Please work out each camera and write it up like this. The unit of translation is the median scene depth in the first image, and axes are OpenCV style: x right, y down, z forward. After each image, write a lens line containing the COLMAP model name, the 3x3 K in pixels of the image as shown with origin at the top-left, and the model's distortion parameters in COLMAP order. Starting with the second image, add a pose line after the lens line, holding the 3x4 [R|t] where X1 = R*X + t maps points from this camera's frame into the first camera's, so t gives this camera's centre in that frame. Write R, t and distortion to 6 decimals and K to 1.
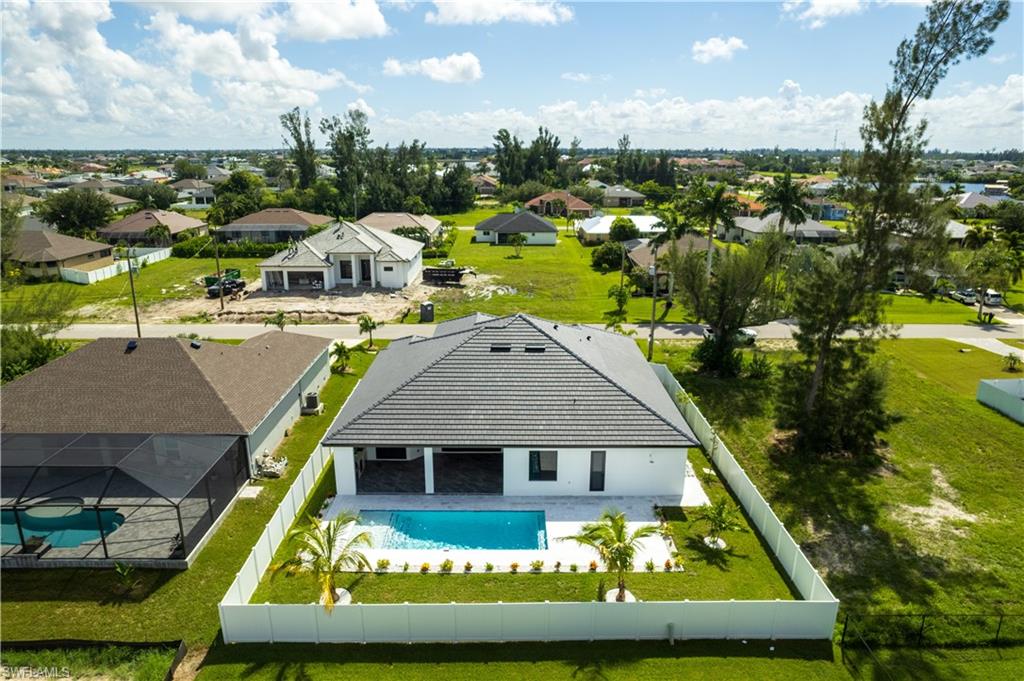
lens RADIAL K [[657.1, 0, 512.0], [0, 657.1, 340.5], [0, 0, 1]] dist [-0.085961, 0.082072]
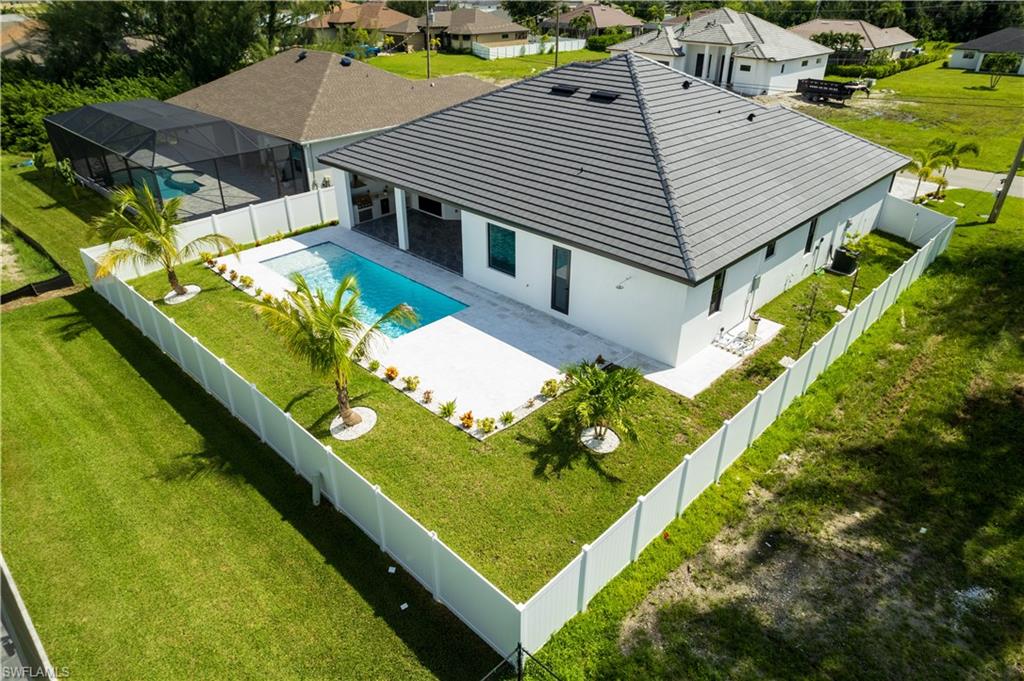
lens RADIAL K [[657.1, 0, 512.0], [0, 657.1, 340.5], [0, 0, 1]] dist [-0.085961, 0.082072]
pose [[0.720078, 0.340879, -0.604392, 0.496786], [-0.198339, 0.935788, 0.291484, 0.075915], [0.664943, -0.090016, 0.741450, 0.478115]]
